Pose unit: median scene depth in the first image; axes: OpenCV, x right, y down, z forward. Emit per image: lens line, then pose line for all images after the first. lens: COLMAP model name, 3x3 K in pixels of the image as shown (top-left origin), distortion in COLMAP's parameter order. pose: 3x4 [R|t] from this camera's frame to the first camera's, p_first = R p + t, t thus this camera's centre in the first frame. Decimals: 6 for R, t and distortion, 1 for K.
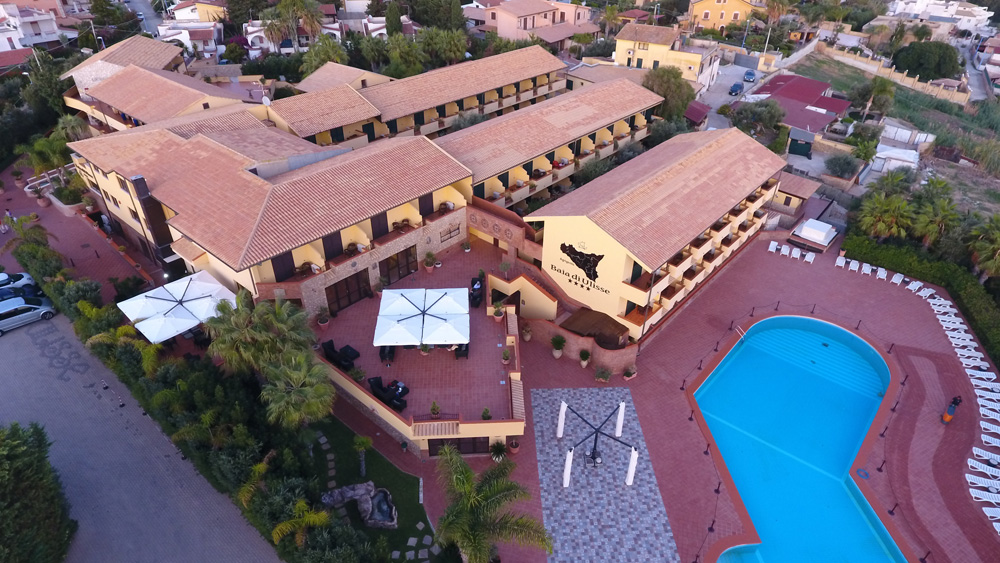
lens RADIAL K [[595.5, 0, 500.0], [0, 595.5, 281.5], [0, 0, 1]] dist [-0.004408, -0.000516]
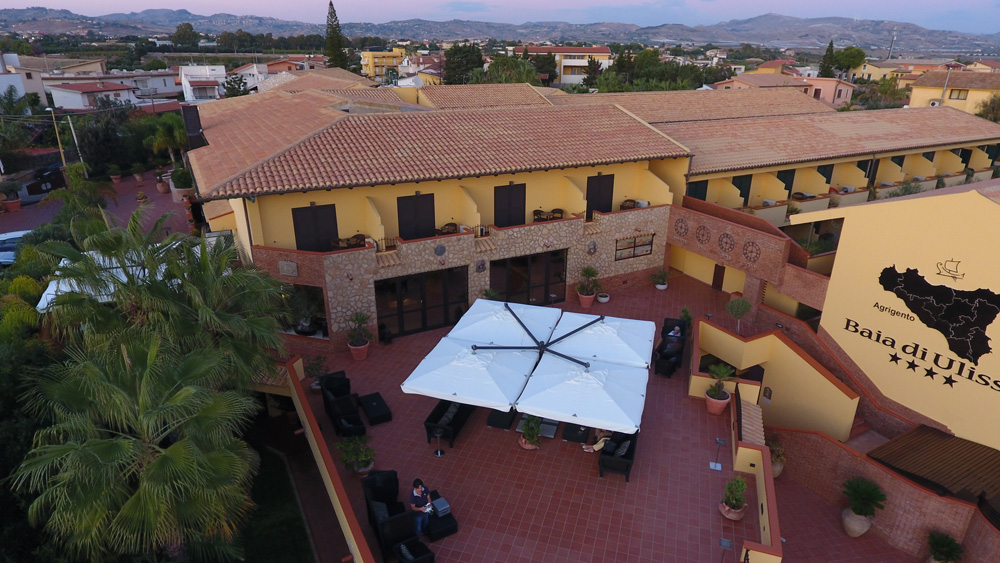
lens RADIAL K [[595.5, 0, 500.0], [0, 595.5, 281.5], [0, 0, 1]] dist [-0.004408, -0.000516]
pose [[0.938293, 0.126155, -0.322012, -0.021014], [-0.189857, 0.966143, -0.174705, 0.076810], [0.289070, 0.225061, 0.930476, 0.507876]]
